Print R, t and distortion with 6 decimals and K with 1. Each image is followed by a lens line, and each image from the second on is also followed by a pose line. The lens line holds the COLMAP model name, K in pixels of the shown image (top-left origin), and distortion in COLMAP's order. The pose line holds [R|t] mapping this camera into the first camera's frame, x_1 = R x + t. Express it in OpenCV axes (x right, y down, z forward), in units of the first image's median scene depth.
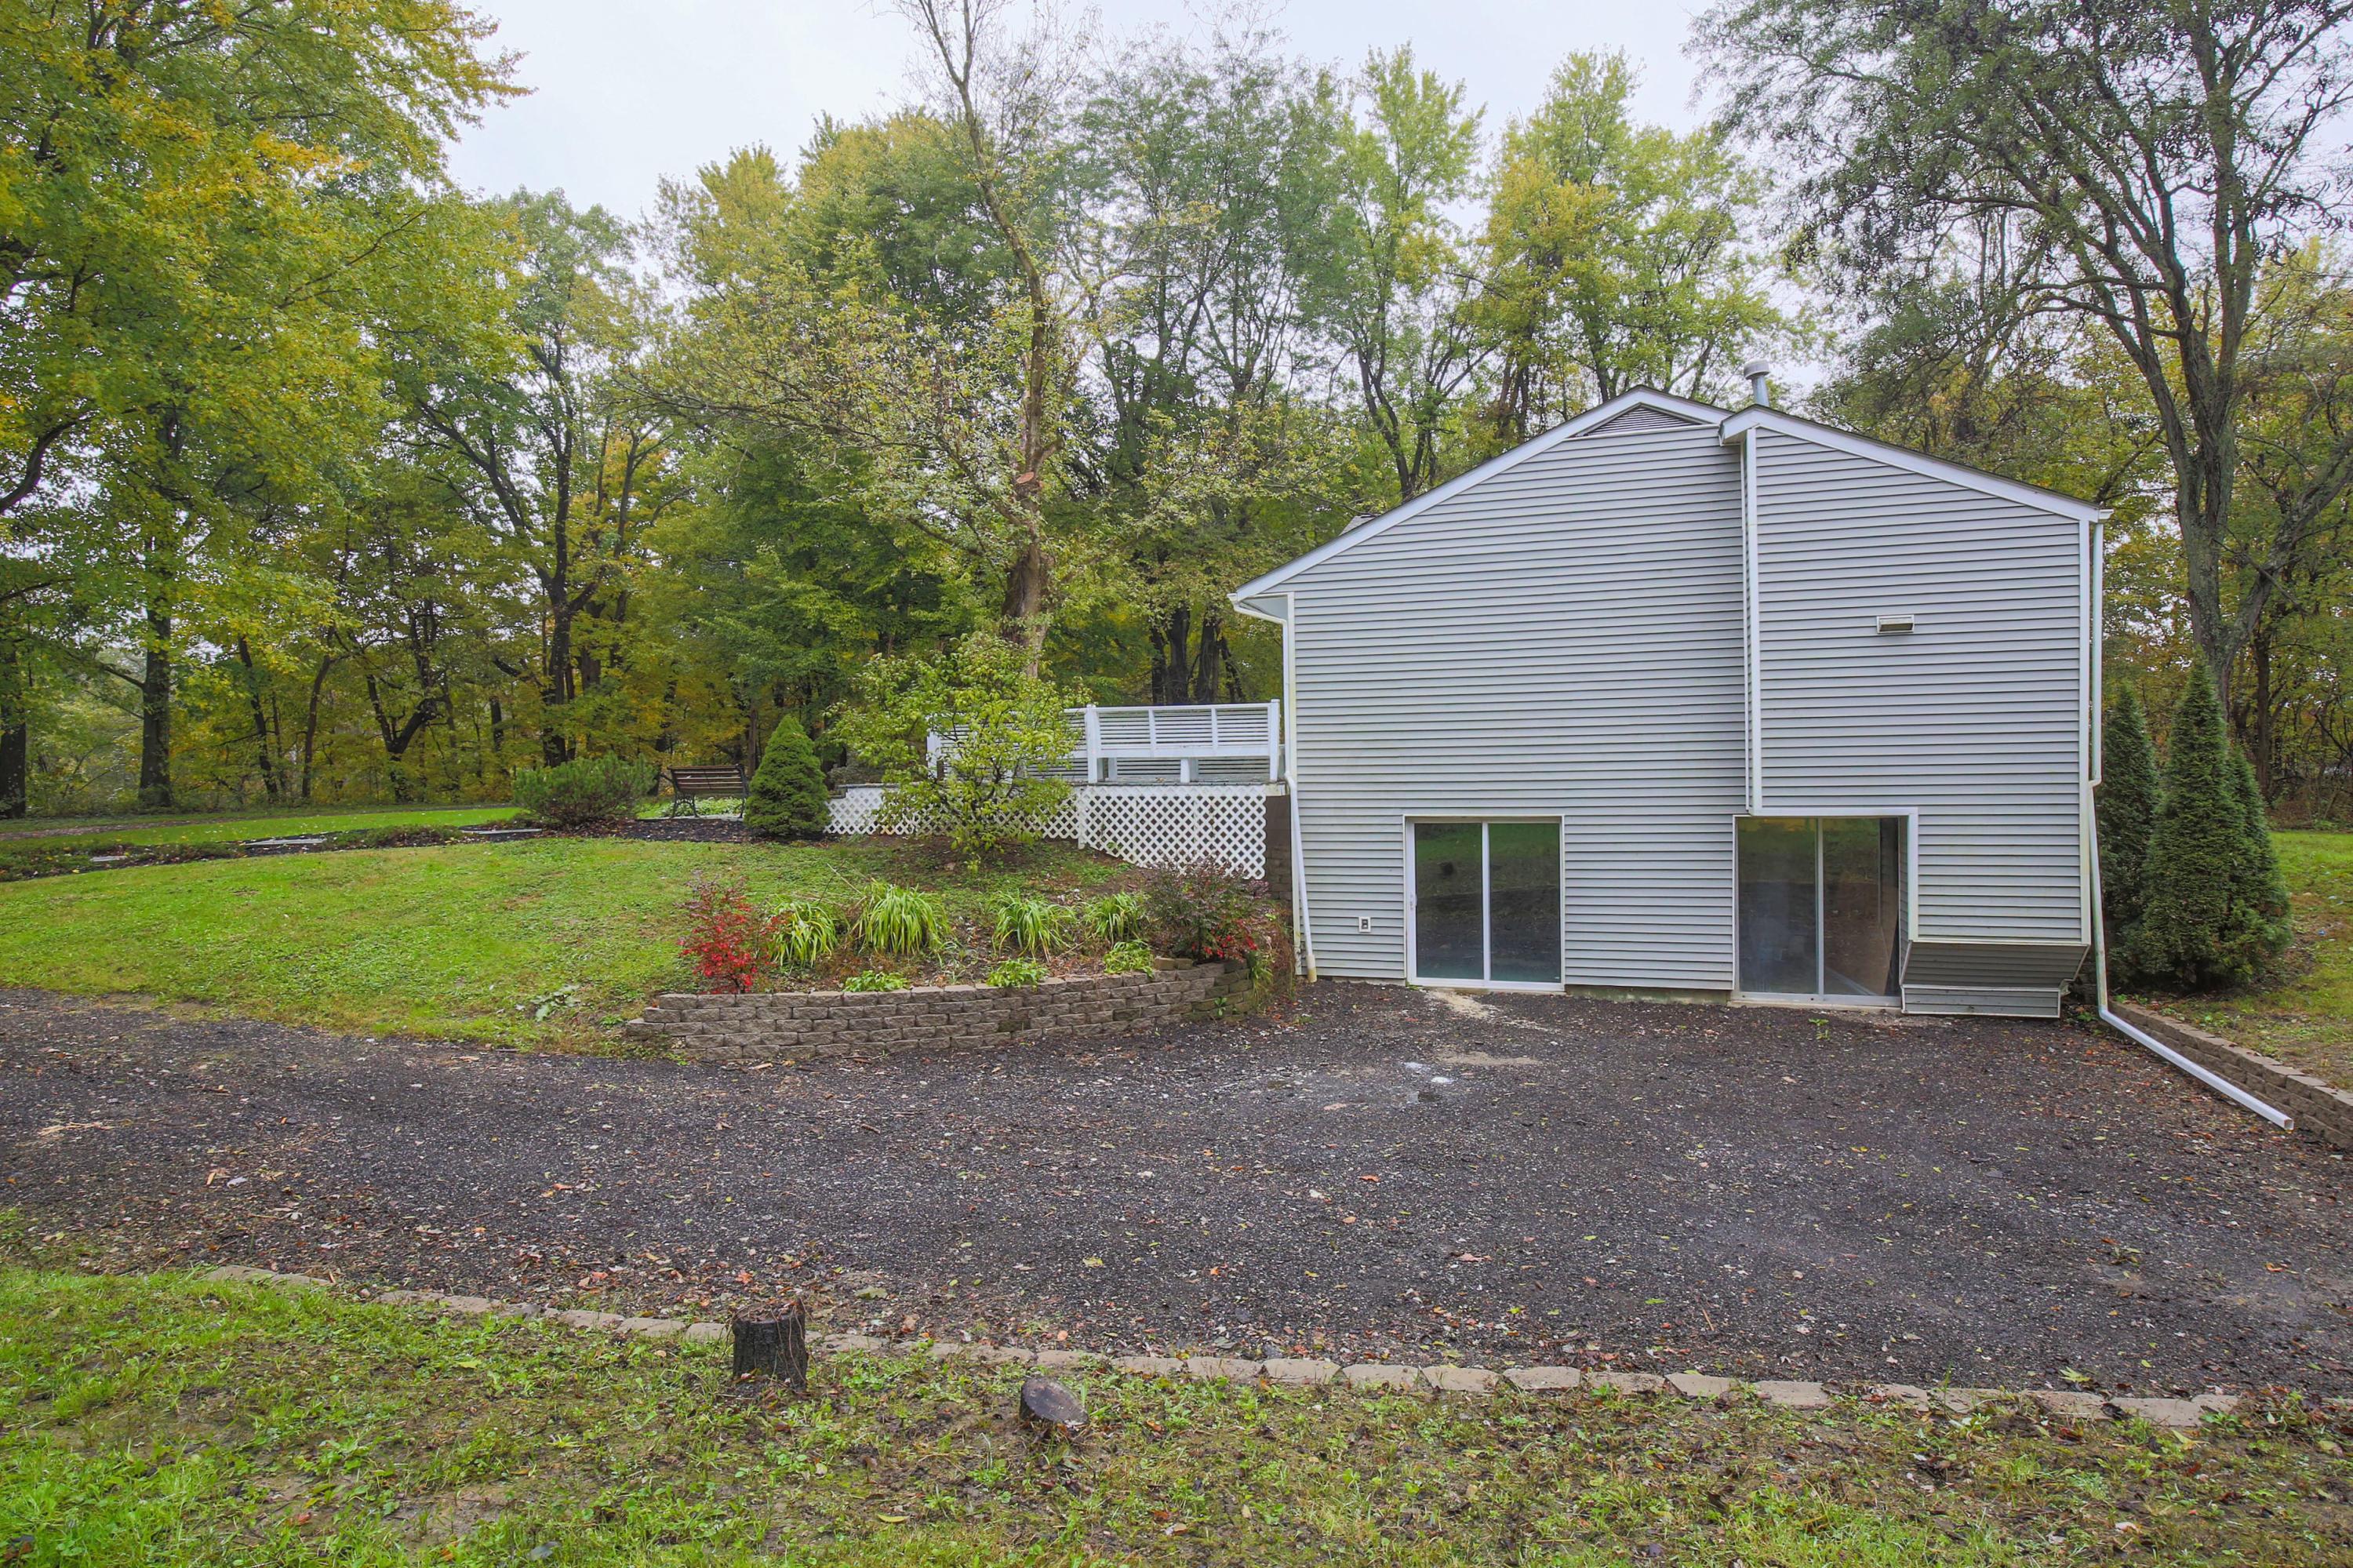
lens RADIAL K [[1091.5, 0, 1176.5], [0, 1091.5, 784.0], [0, 0, 1]] dist [-0.030170, -0.000471]
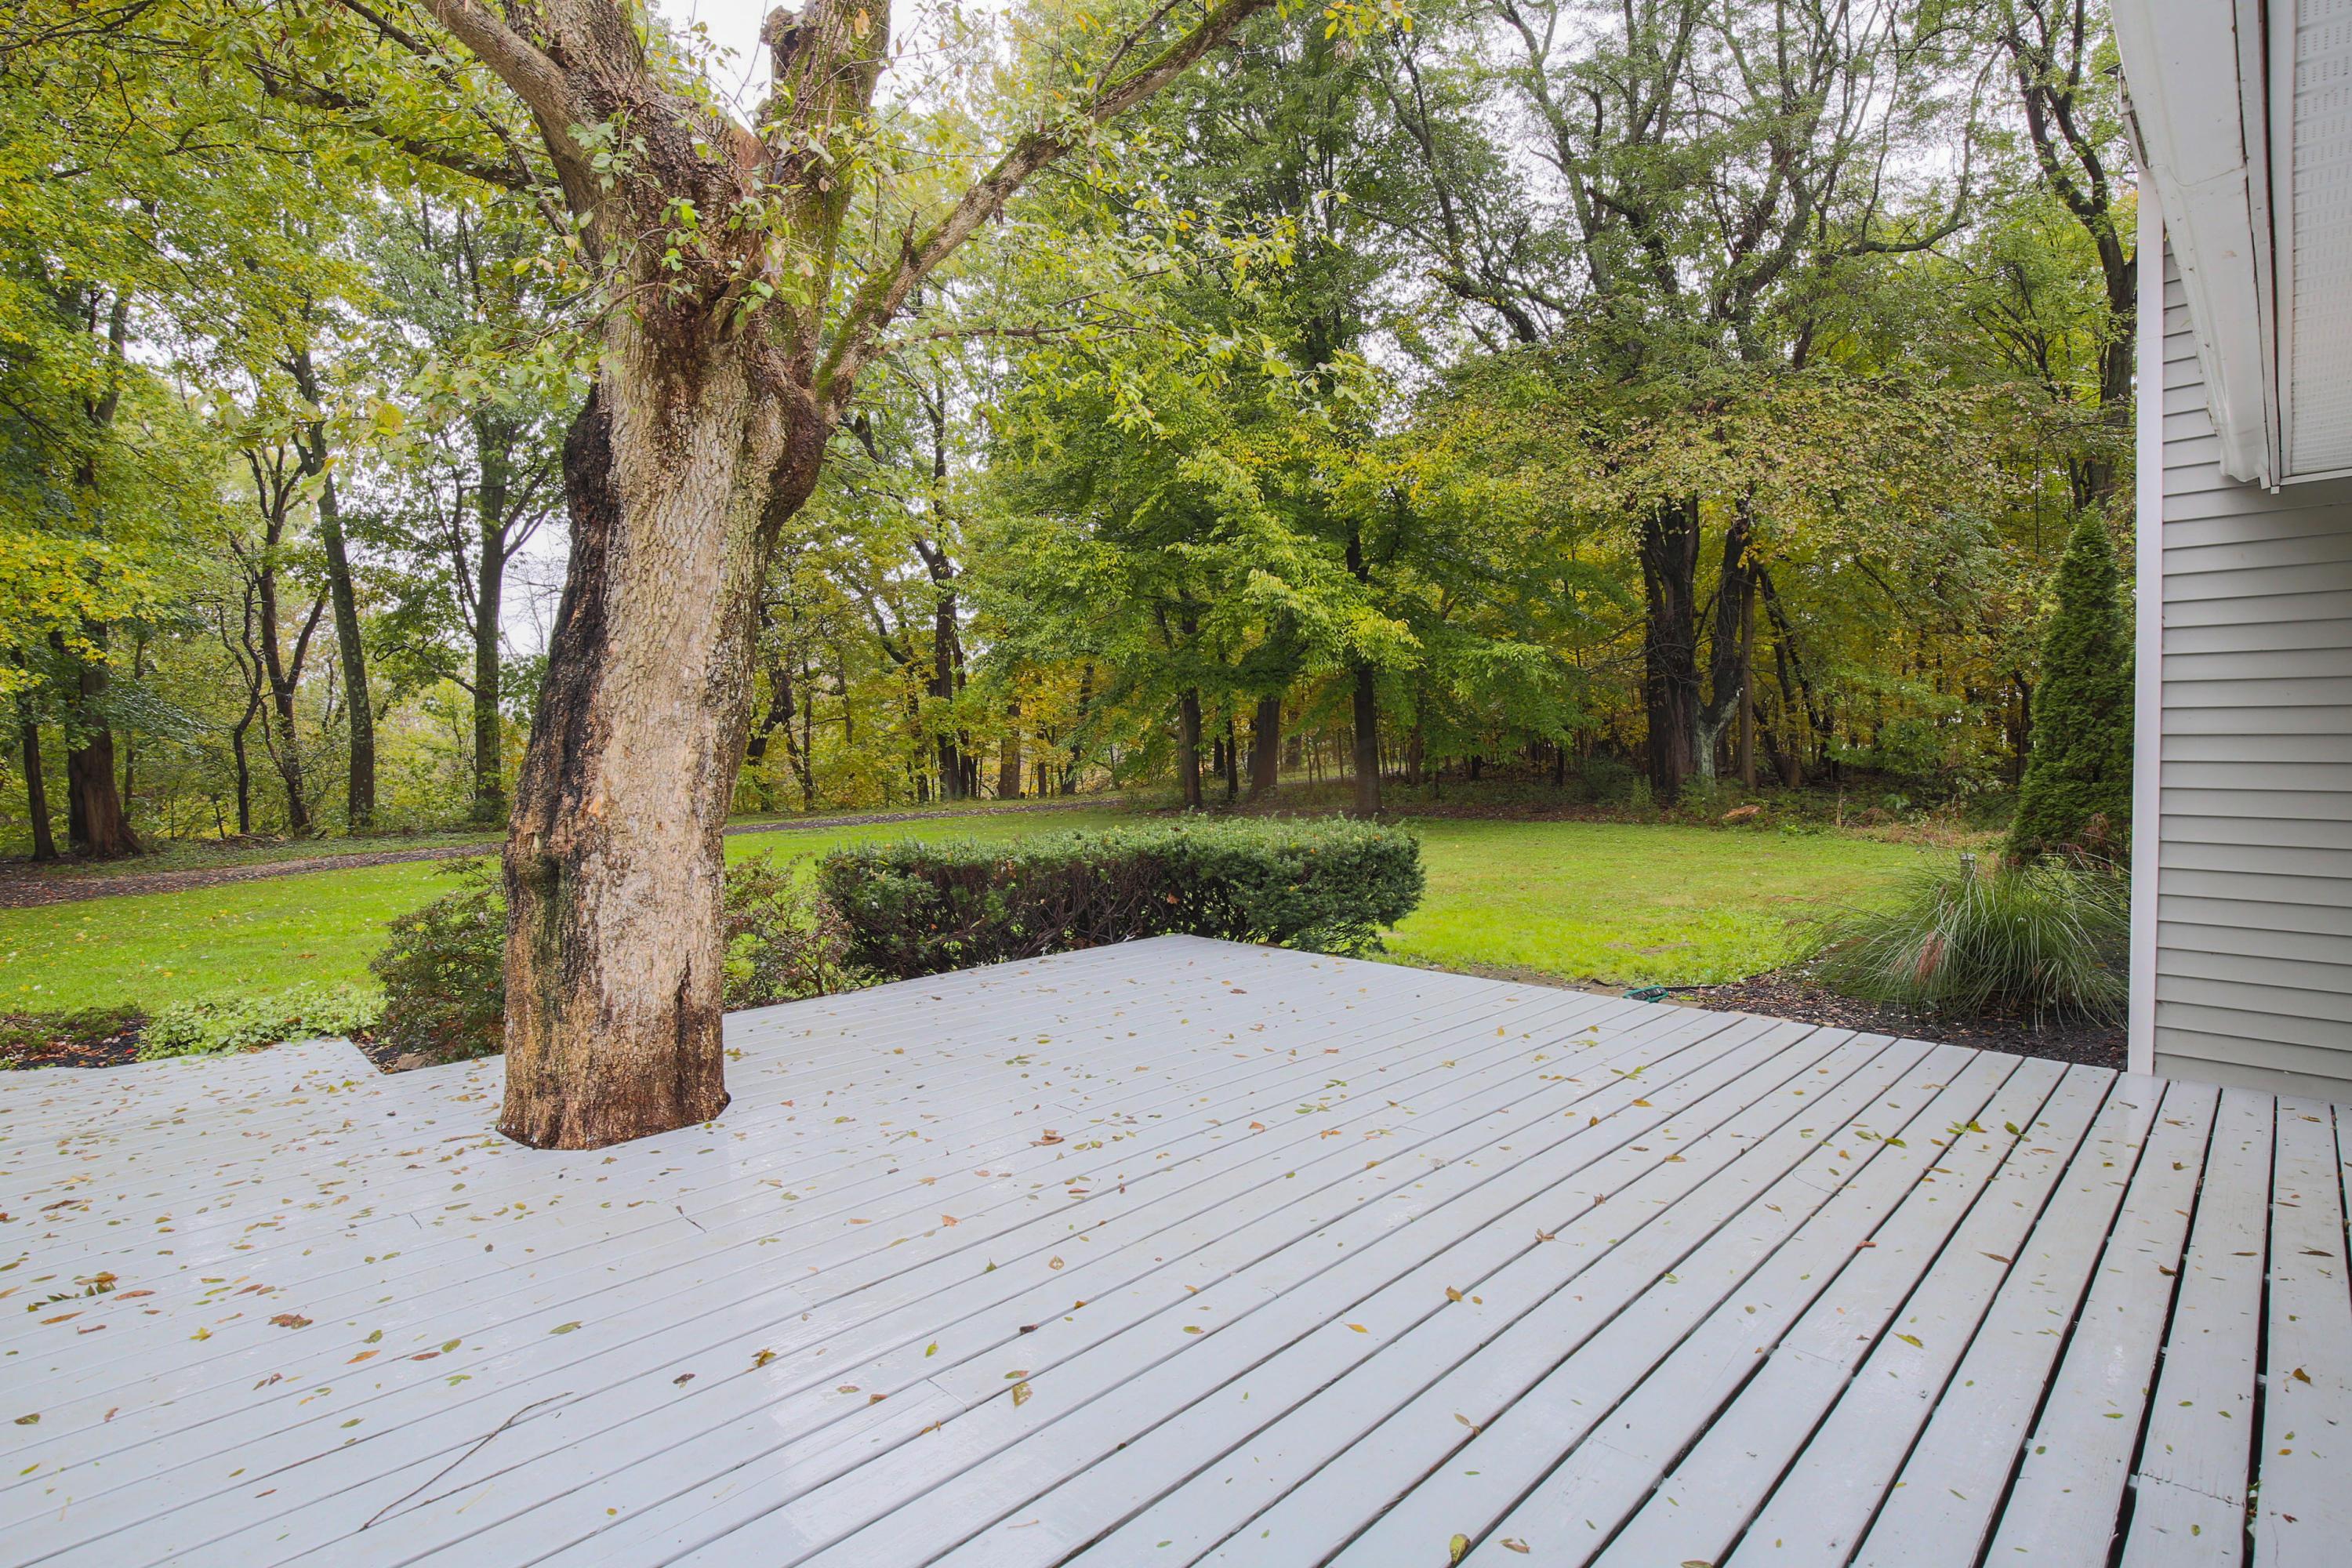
lens RADIAL K [[1091.0, 0, 1176.0], [0, 1091.0, 784.0], [0, 0, 1]] dist [-0.030170, -0.000471]
pose [[0.894168, 0.021071, -0.447236, 0.024374], [-0.007499, 0.999457, 0.032096, -0.031898], [0.447669, -0.025345, 0.893840, 0.320919]]
